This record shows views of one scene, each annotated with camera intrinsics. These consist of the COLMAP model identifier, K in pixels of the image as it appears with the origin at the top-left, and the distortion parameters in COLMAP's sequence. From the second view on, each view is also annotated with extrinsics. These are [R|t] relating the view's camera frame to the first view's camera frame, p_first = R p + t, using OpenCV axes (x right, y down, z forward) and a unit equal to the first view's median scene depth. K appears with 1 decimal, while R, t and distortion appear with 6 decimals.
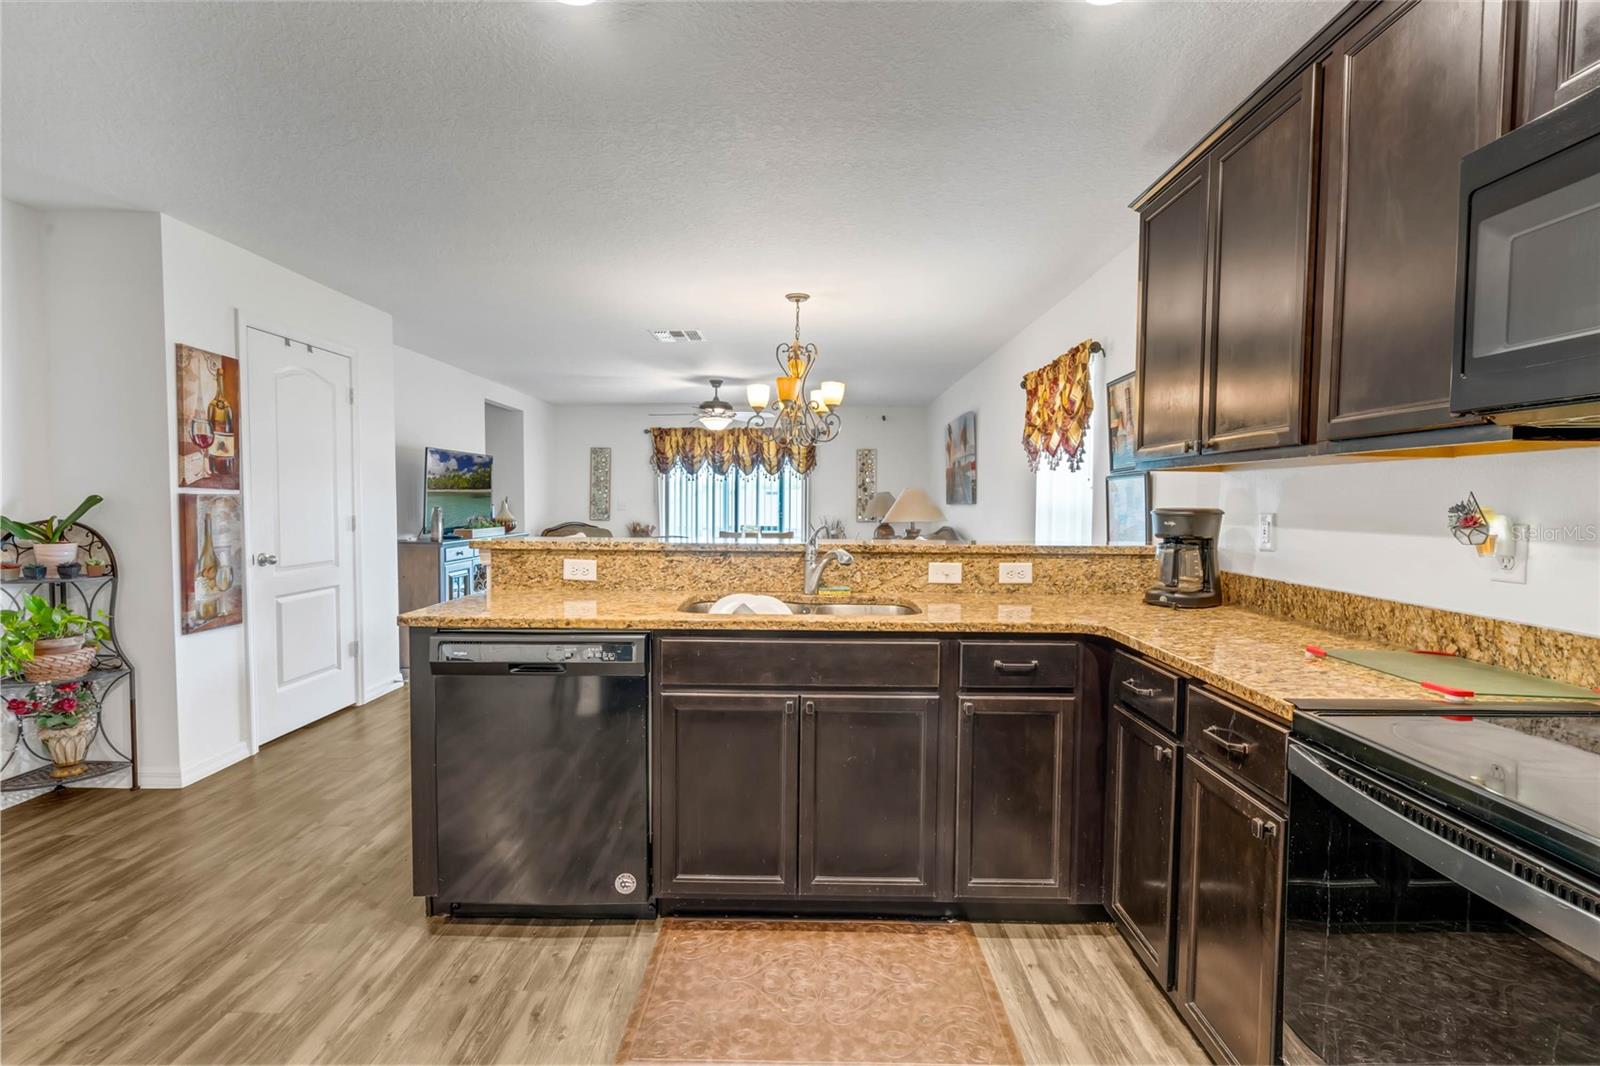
lens RADIAL K [[723.8, 0, 801.7], [0, 723.8, 526.2], [0, 0, 1]] dist [-0.002310, 0.000294]
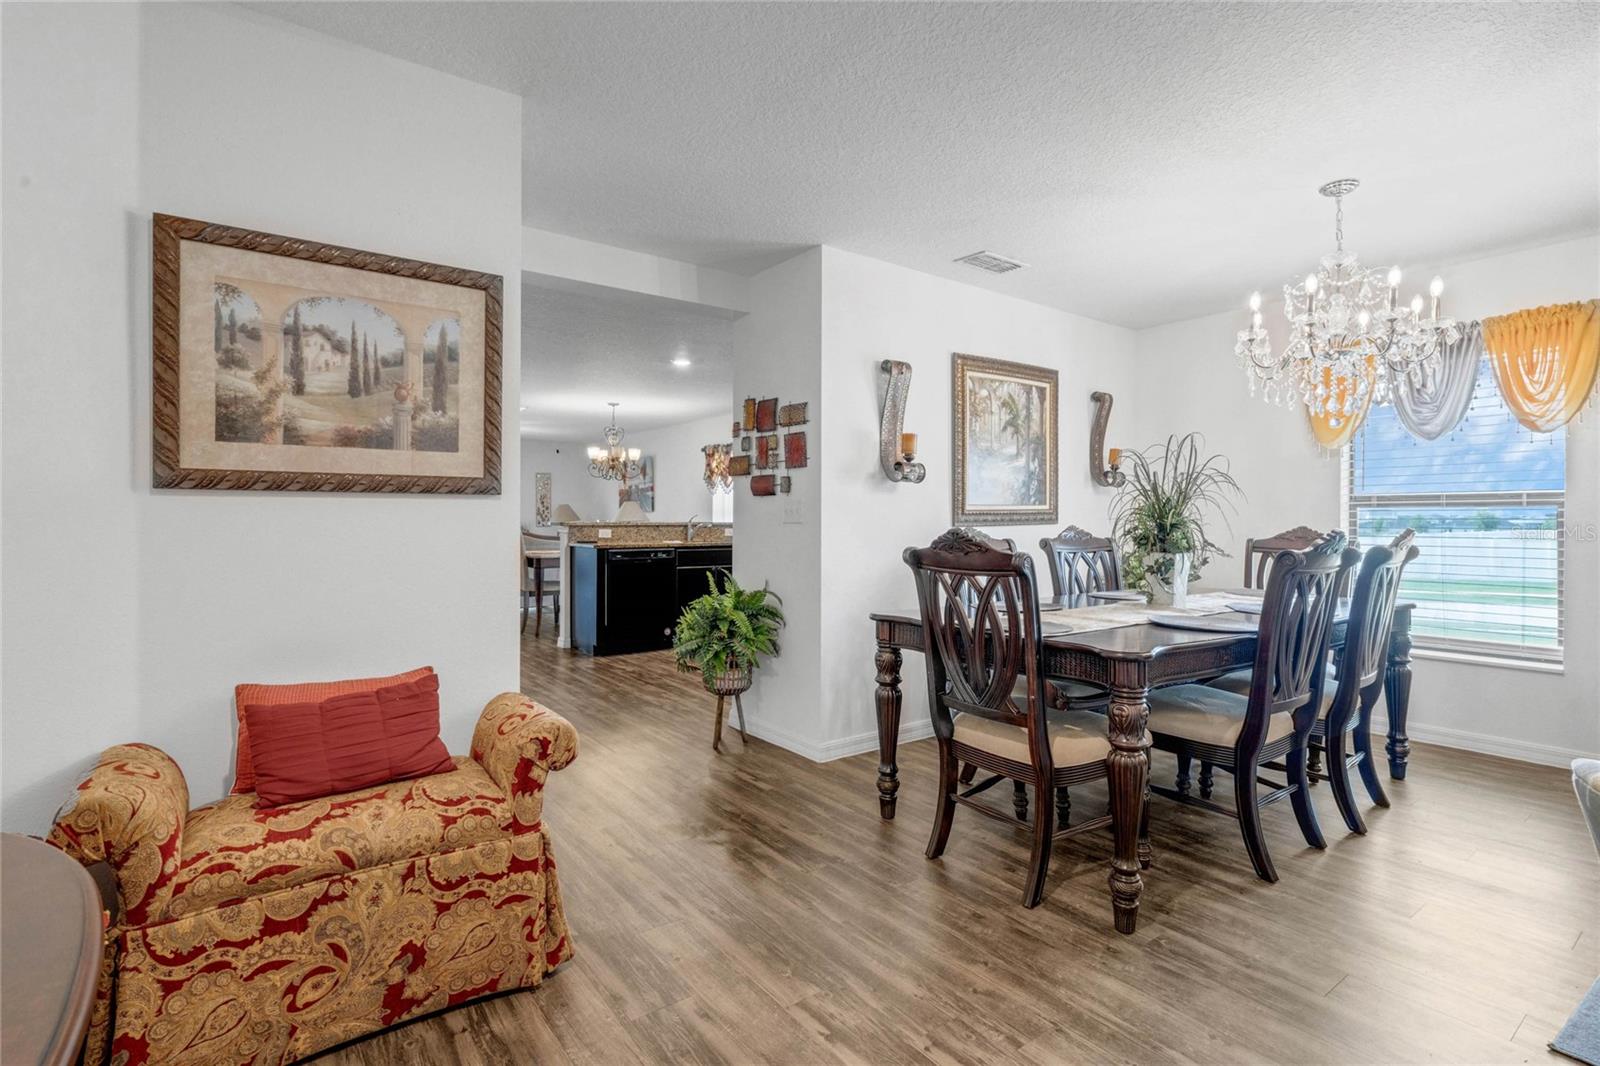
lens RADIAL K [[723.8, 0, 794.1], [0, 723.8, 525.1], [0, 0, 1]] dist [-0.002310, 0.000294]
pose [[0.793883, -0.013922, 0.607911, -1.270797], [0.027457, 0.999539, -0.012966, 0.078951], [-0.607450, 0.026985, 0.793899, -1.304845]]
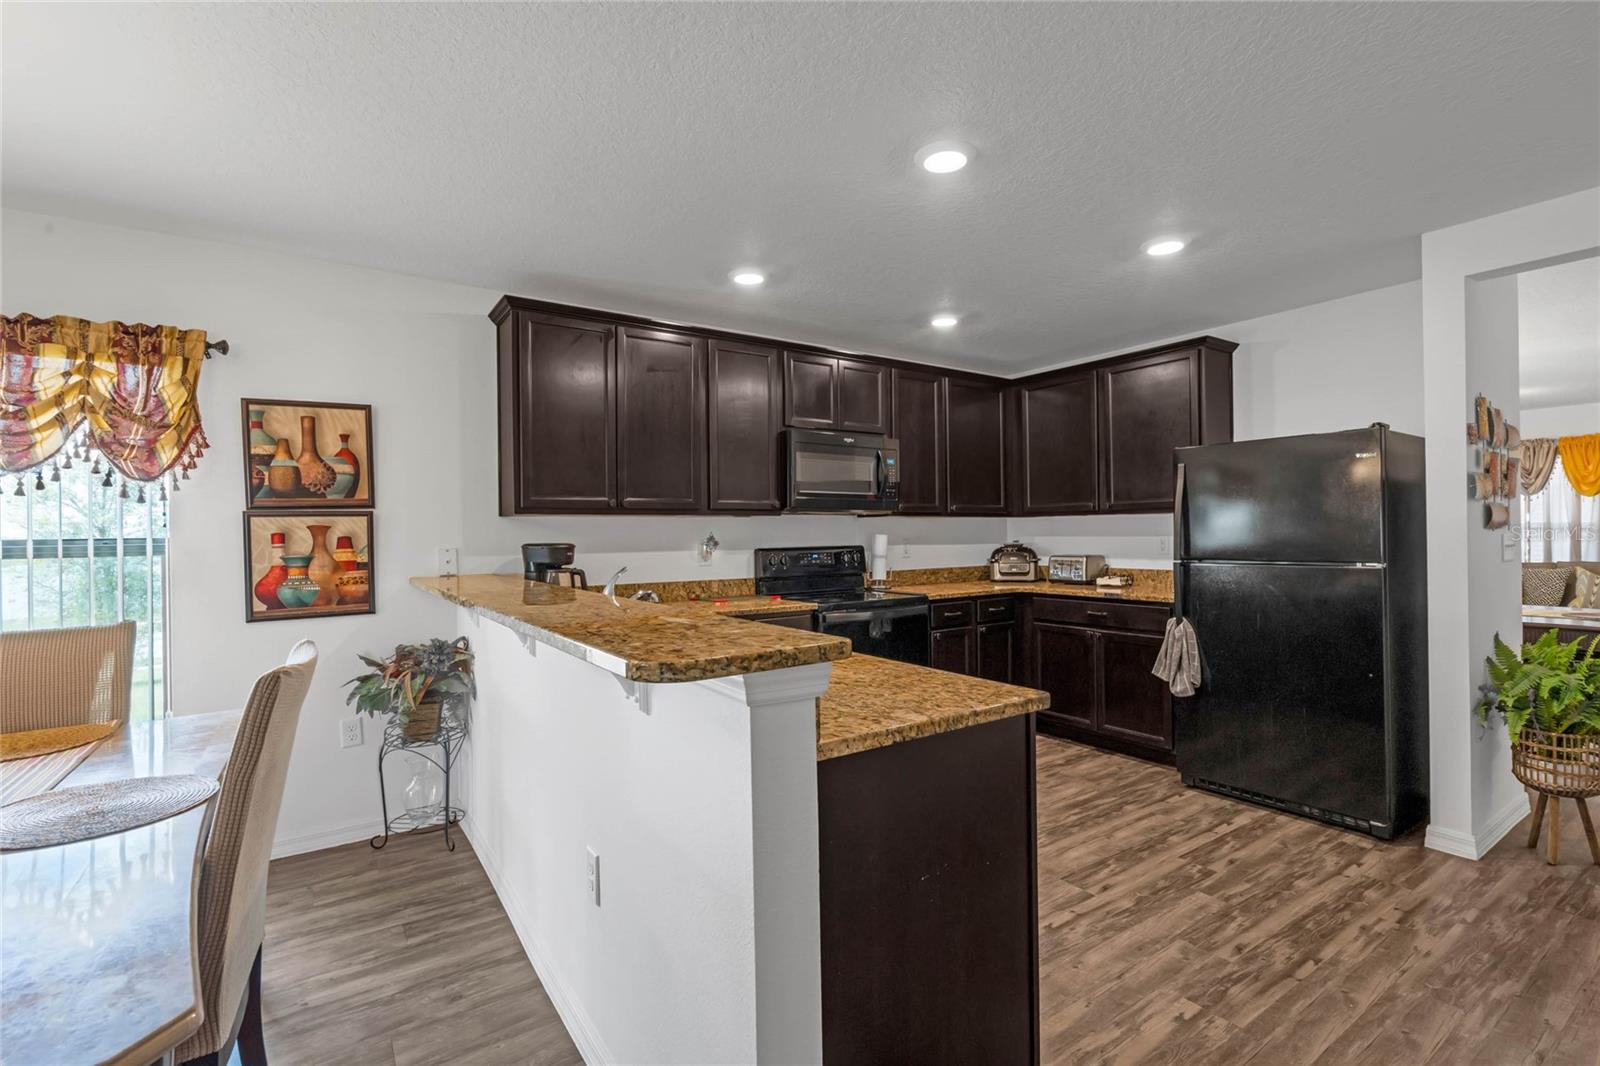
lens RADIAL K [[723.9, 0, 802.4], [0, 723.9, 535.1], [0, 0, 1]] dist [0.002121, 0.000443]
pose [[-0.566627, -0.002624, 0.823970, -0.802137], [0.038722, 0.998805, 0.029809, -0.056930], [-0.823064, 0.048796, -0.565849, 1.265905]]
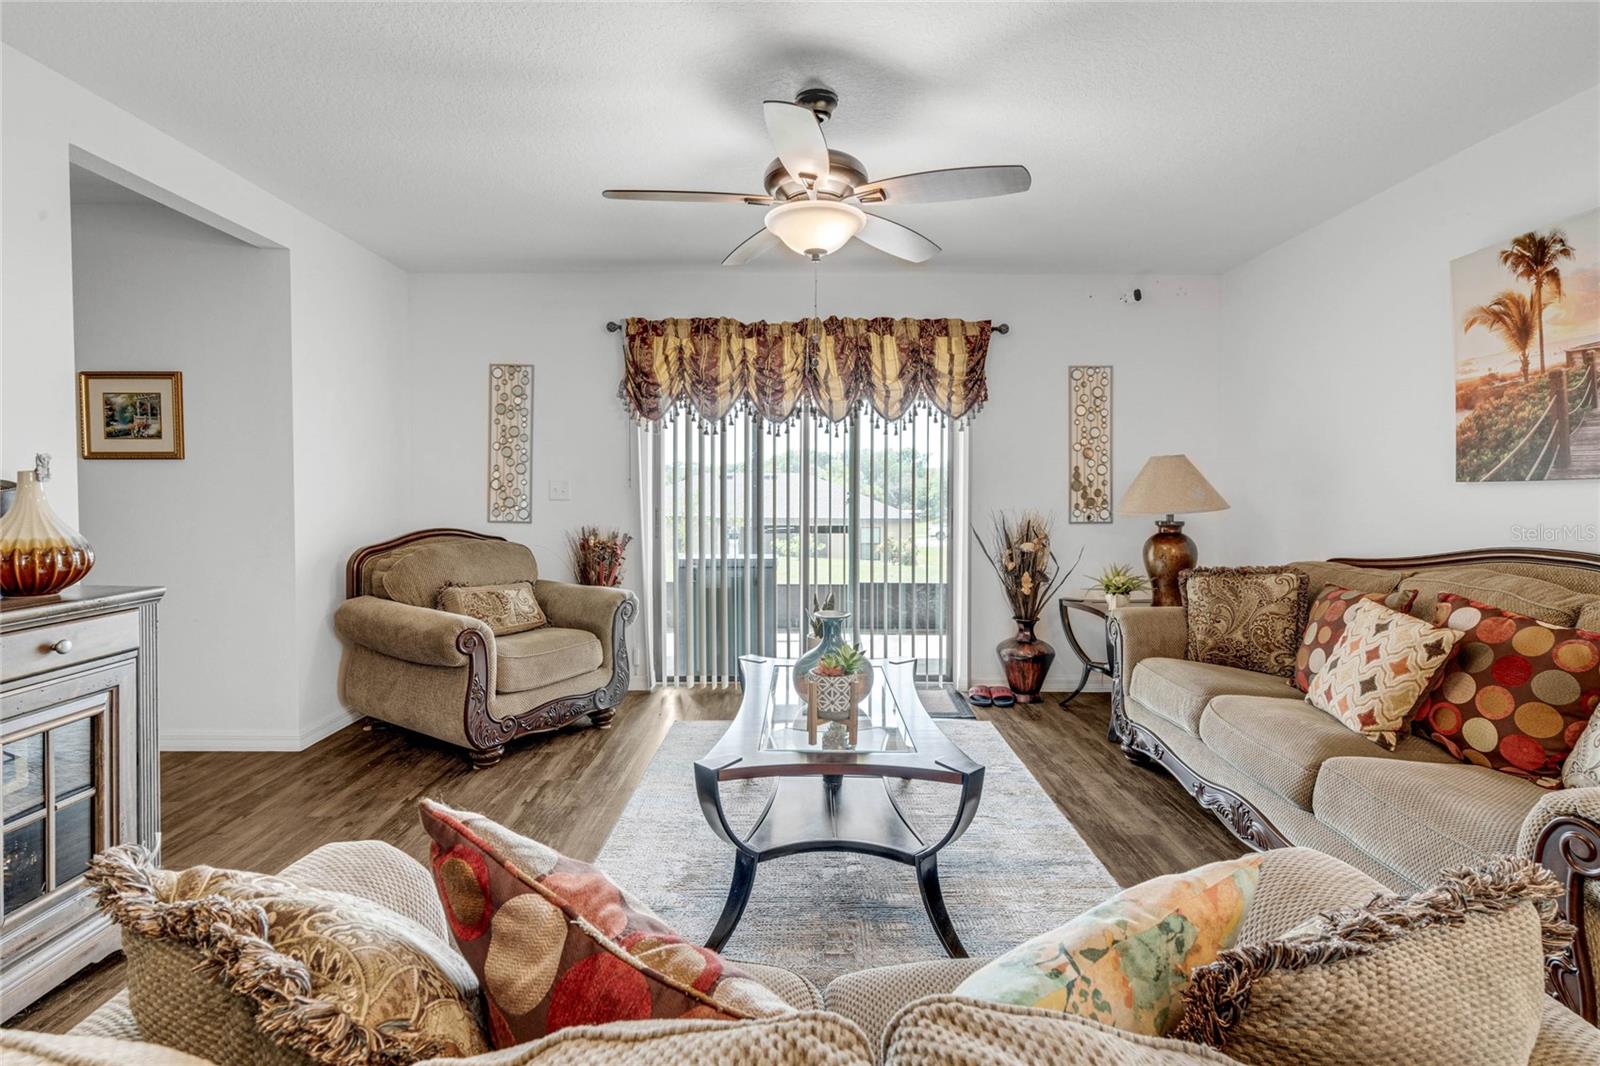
lens RADIAL K [[723.8, 0, 803.7], [0, 723.8, 503.9], [0, 0, 1]] dist [-0.002310, 0.000294]
pose [[0.999831, -0.005515, 0.017559, -0.351835], [0.005711, 0.999922, -0.011124, -0.049267], [-0.017496, 0.011223, 0.999784, 1.869961]]
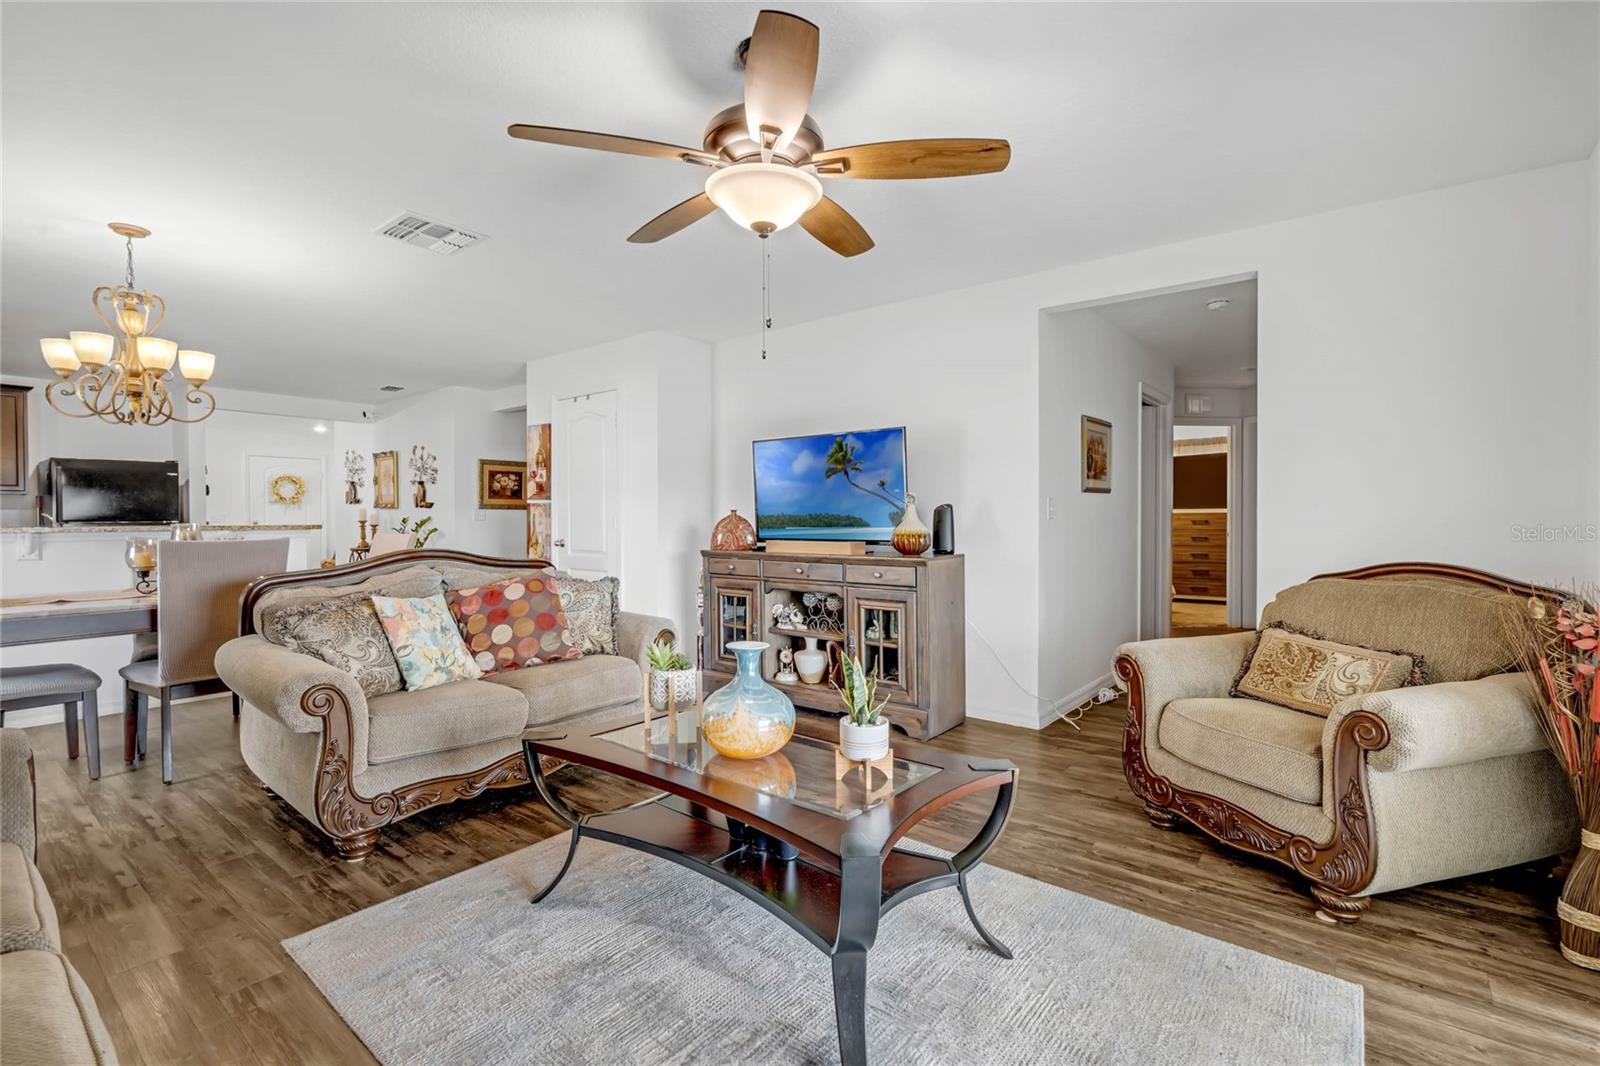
lens RADIAL K [[723.8, 0, 798.7], [0, 723.8, 527.9], [0, 0, 1]] dist [-0.002310, 0.000294]
pose [[-0.621323, 0.002779, -0.783550, 0.241005], [-0.032404, 0.999047, 0.029238, -0.068485], [0.782885, 0.043556, -0.620640, 3.227986]]
